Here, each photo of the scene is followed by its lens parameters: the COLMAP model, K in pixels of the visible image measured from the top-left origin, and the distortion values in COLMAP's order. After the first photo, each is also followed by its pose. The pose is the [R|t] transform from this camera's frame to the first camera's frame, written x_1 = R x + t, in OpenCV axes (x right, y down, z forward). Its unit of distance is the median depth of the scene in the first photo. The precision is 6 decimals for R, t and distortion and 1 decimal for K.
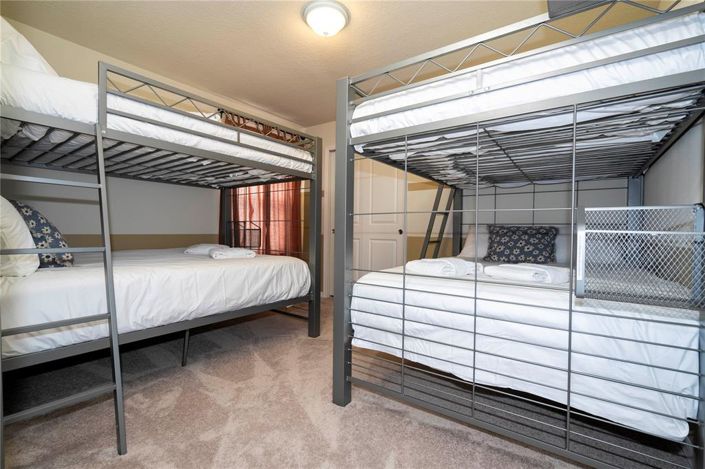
lens RADIAL K [[293.0, 0, 352.5], [0, 293.0, 234.5], [0, 0, 1]] dist [0.000058, -0.000074]
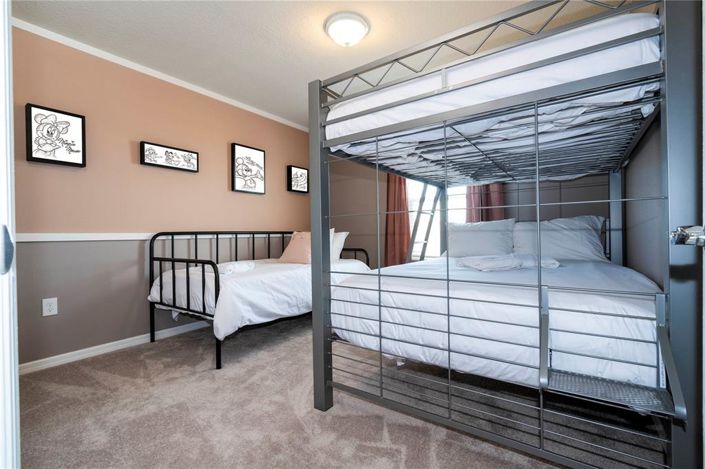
lens RADIAL K [[317.4, 0, 352.5], [0, 317.4, 234.5], [0, 0, 1]] dist [0.002464, 0.000452]
pose [[0.999105, -0.029046, -0.030759, 0.121829], [0.028820, 0.999555, -0.007753, 0.002198], [0.030970, 0.006859, 0.999497, -0.079474]]
